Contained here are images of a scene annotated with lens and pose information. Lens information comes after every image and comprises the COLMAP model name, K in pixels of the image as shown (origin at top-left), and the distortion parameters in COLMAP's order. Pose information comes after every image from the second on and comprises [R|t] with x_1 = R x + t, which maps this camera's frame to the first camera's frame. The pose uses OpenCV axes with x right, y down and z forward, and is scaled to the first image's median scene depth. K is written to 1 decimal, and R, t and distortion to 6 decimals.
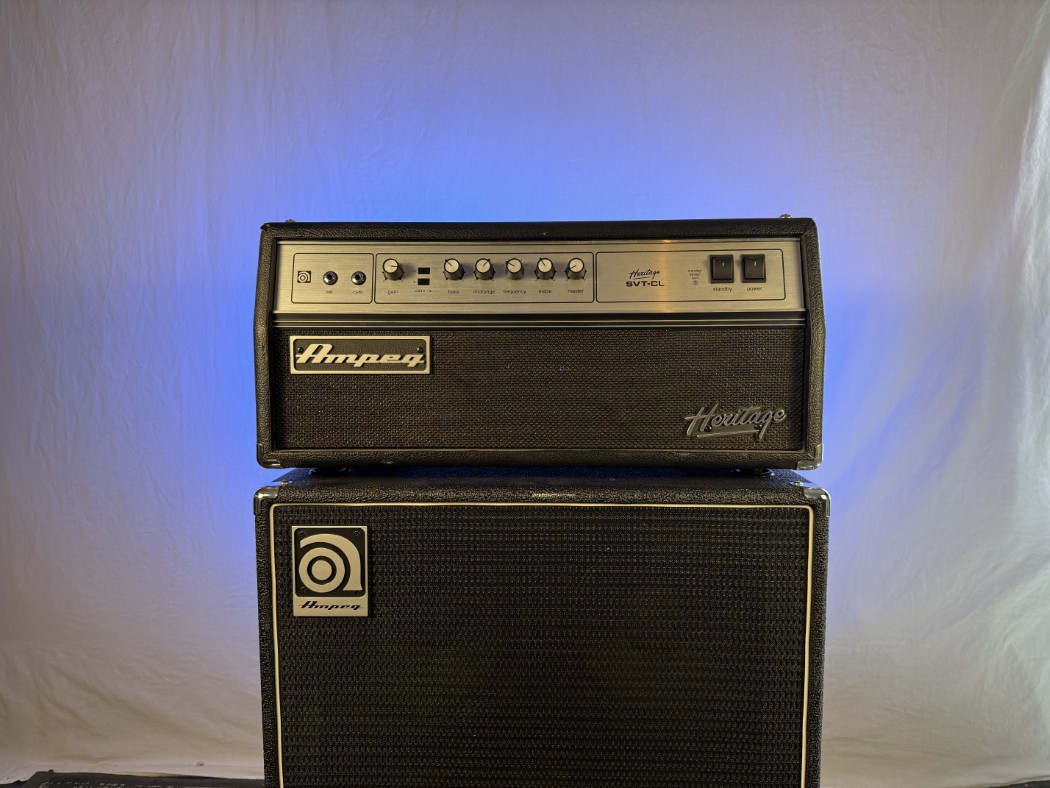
lens RADIAL K [[752.5, 0, 527.1], [0, 752.5, 389.7], [0, 0, 1]] dist [-0.009269, -0.002493]
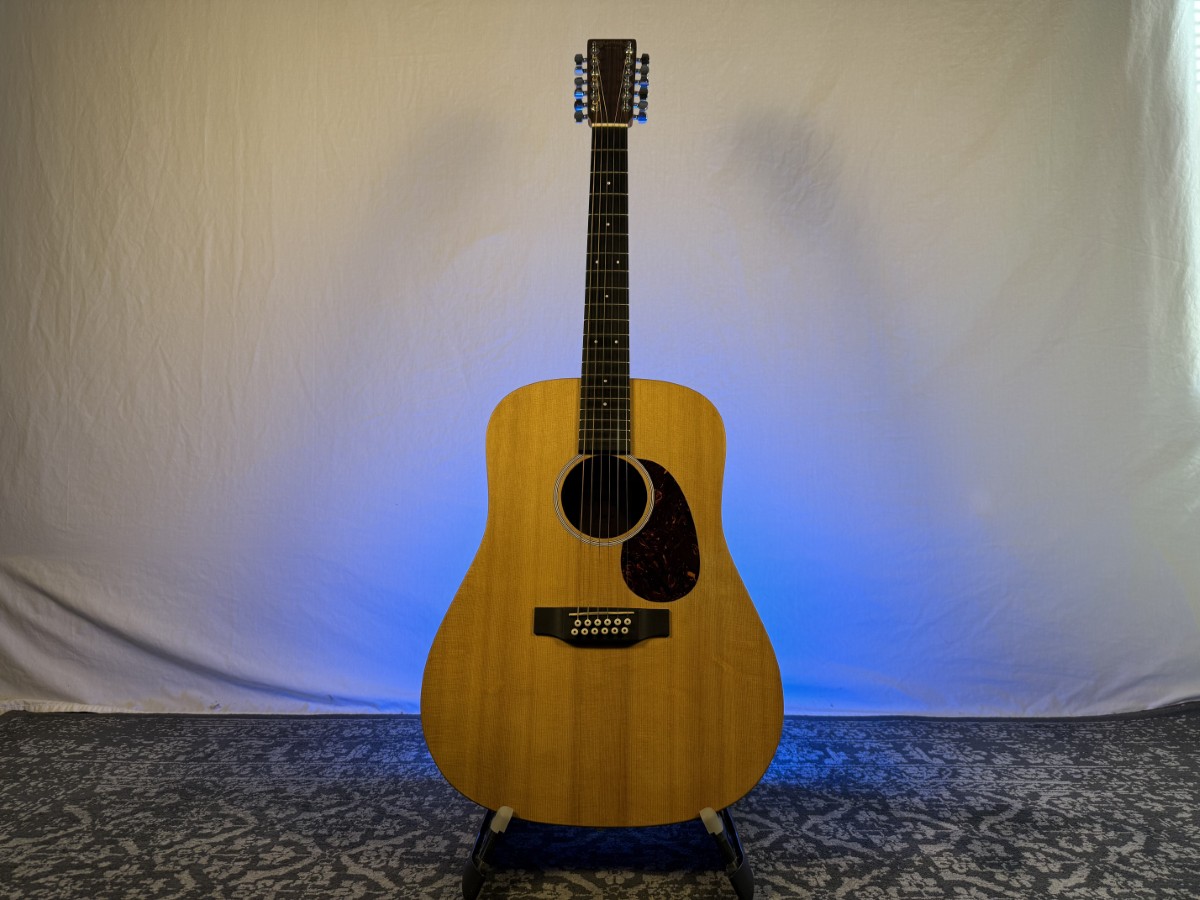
lens RADIAL K [[860.0, 0, 601.0], [0, 860.0, 453.5], [0, 0, 1]] dist [-0.009269, -0.002493]
pose [[0.999972, -0.001284, 0.007334, 0.000497], [0.001965, 0.995609, -0.093589, 0.328528], [-0.007182, 0.093600, 0.995584, 0.010958]]
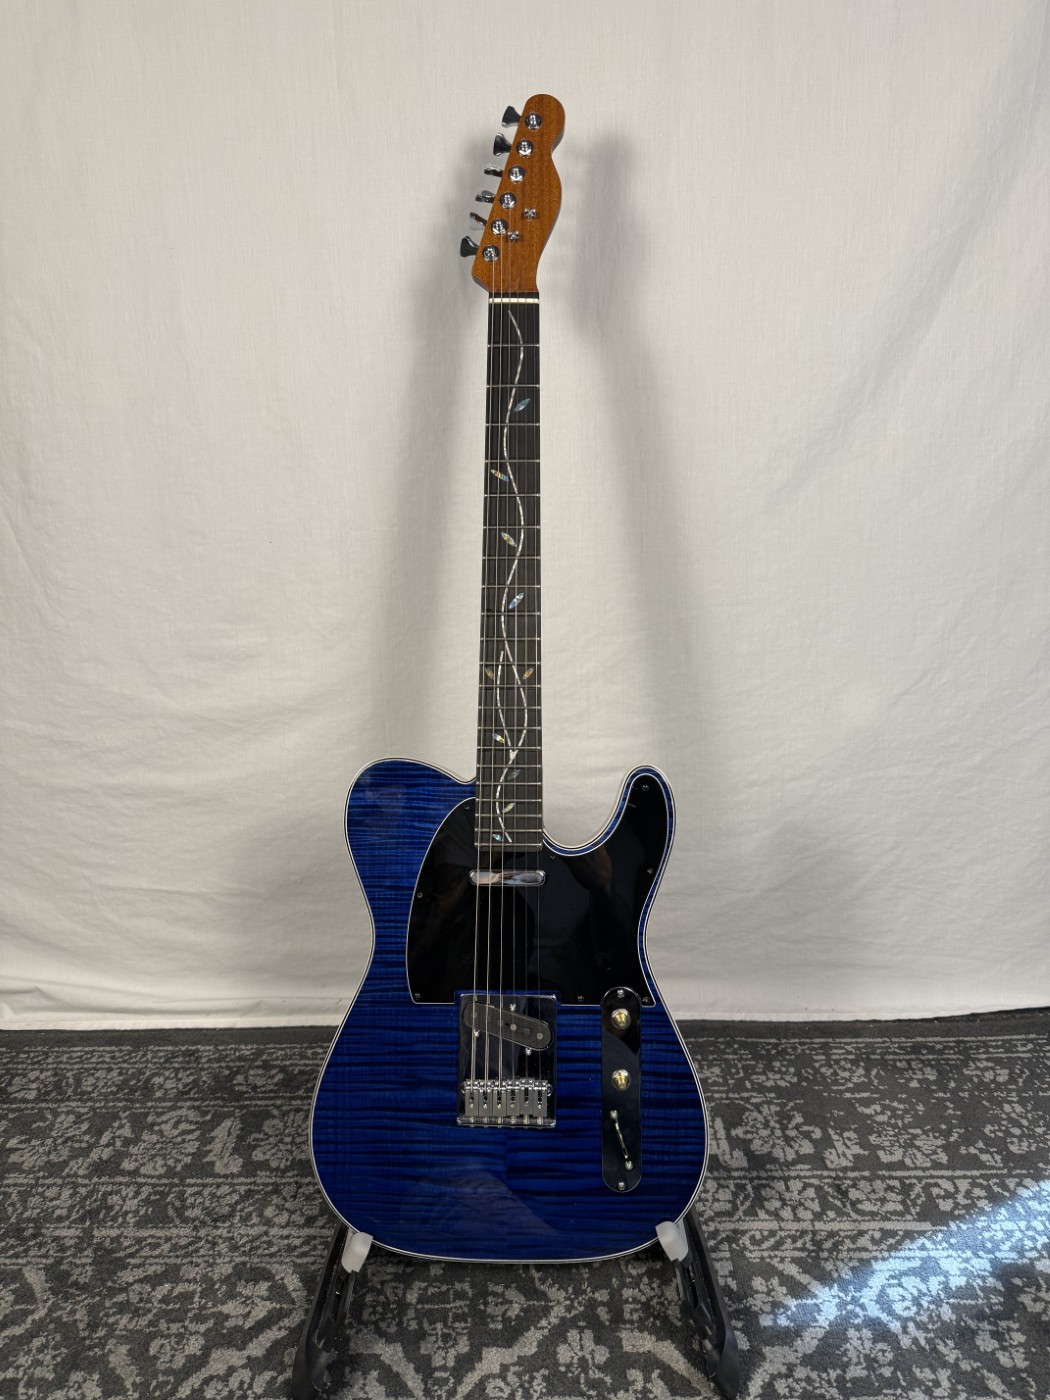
lens RADIAL K [[1003.3, 0, 529.9], [0, 1003.3, 695.2], [0, 0, 1]] dist [-0.009269, -0.002493]
pose [[0.999531, -0.030322, 0.004375, 0.204760], [0.028898, 0.980577, 0.193992, 0.137591], [-0.010172, -0.193774, 0.980993, 0.301590]]
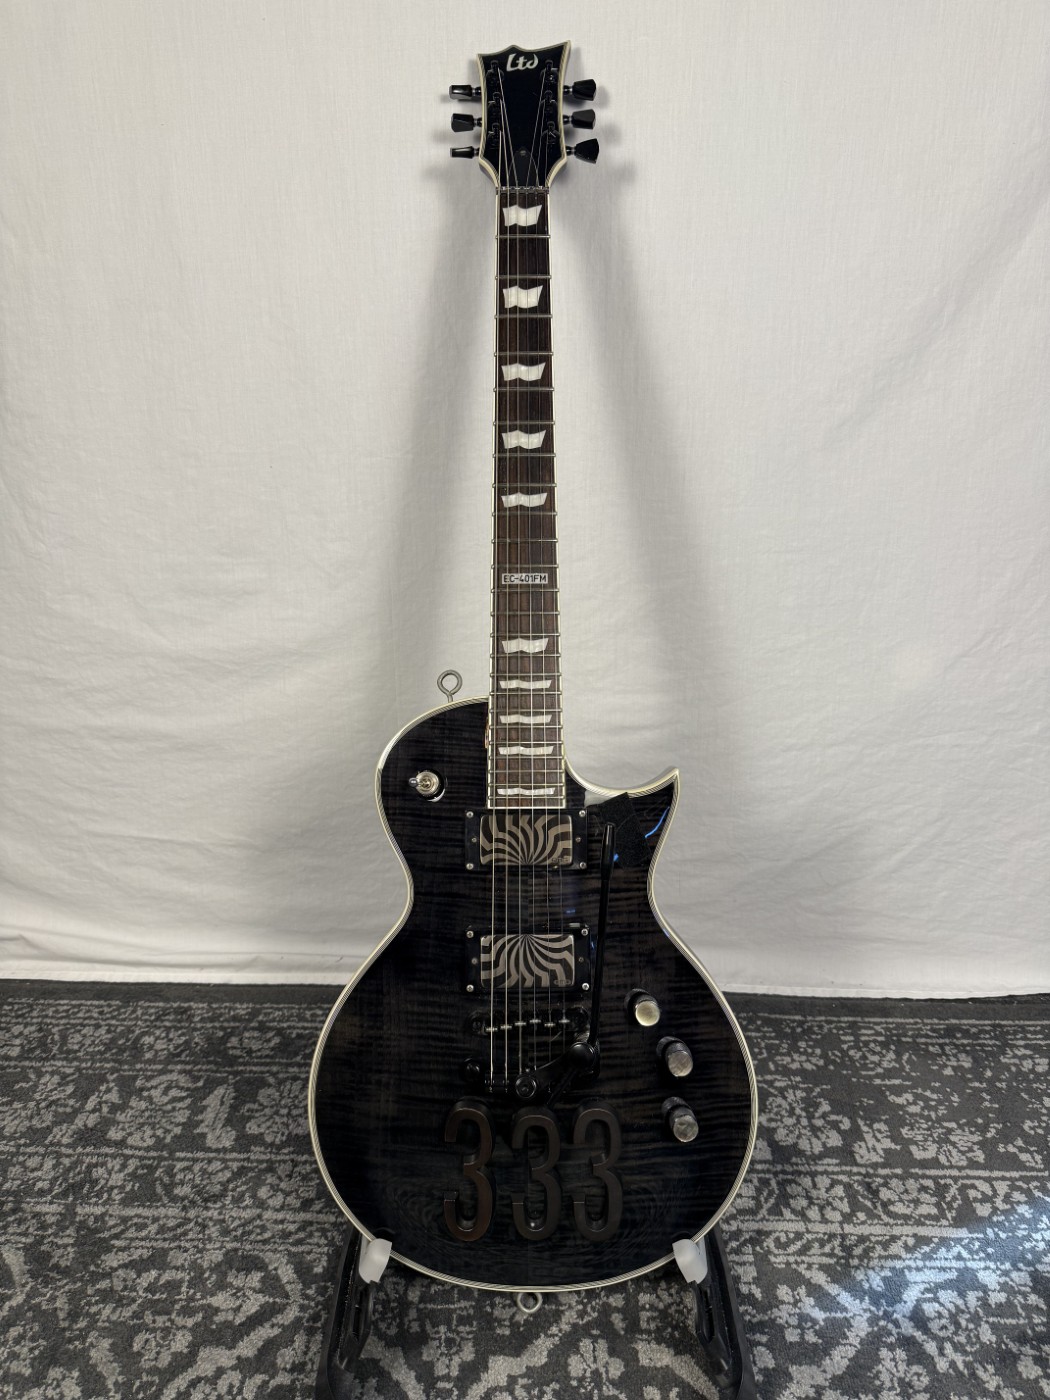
lens RADIAL K [[1003.3, 0, 528.8], [0, 1003.3, 697.0], [0, 0, 1]] dist [-0.009269, -0.002493]
pose [[0.999999, -0.000346, -0.000969, 0.192535], [0.000597, 0.962022, 0.272972, 0.130065], [0.000838, -0.272973, 0.962021, 0.363947]]
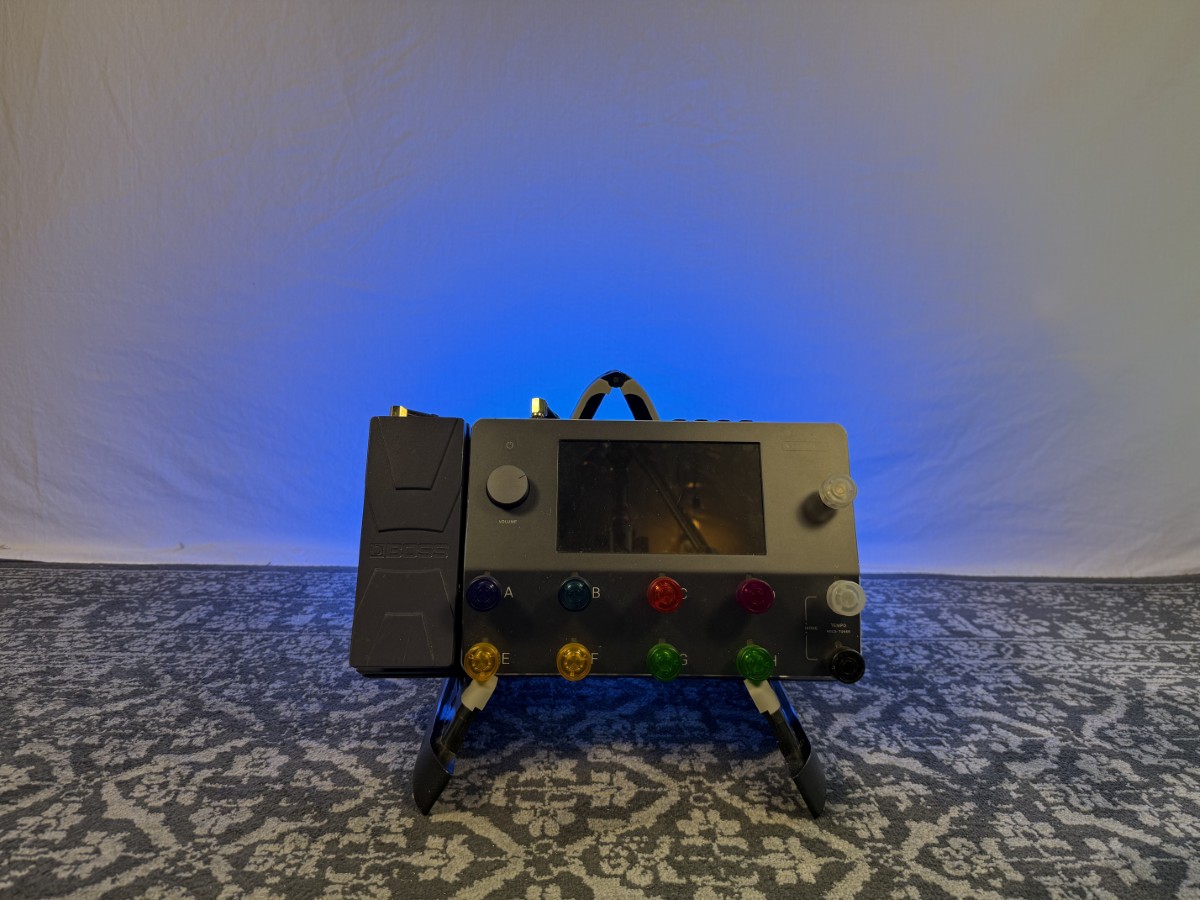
lens RADIAL K [[860.0, 0, 598.7], [0, 860.0, 455.4], [0, 0, 1]] dist [-0.009269, -0.002493]
pose [[0.997675, 0.015313, 0.066413, 0.010077], [-0.019969, 0.997345, 0.070032, 0.382628], [-0.065164, -0.071196, 0.995332, 0.275610]]
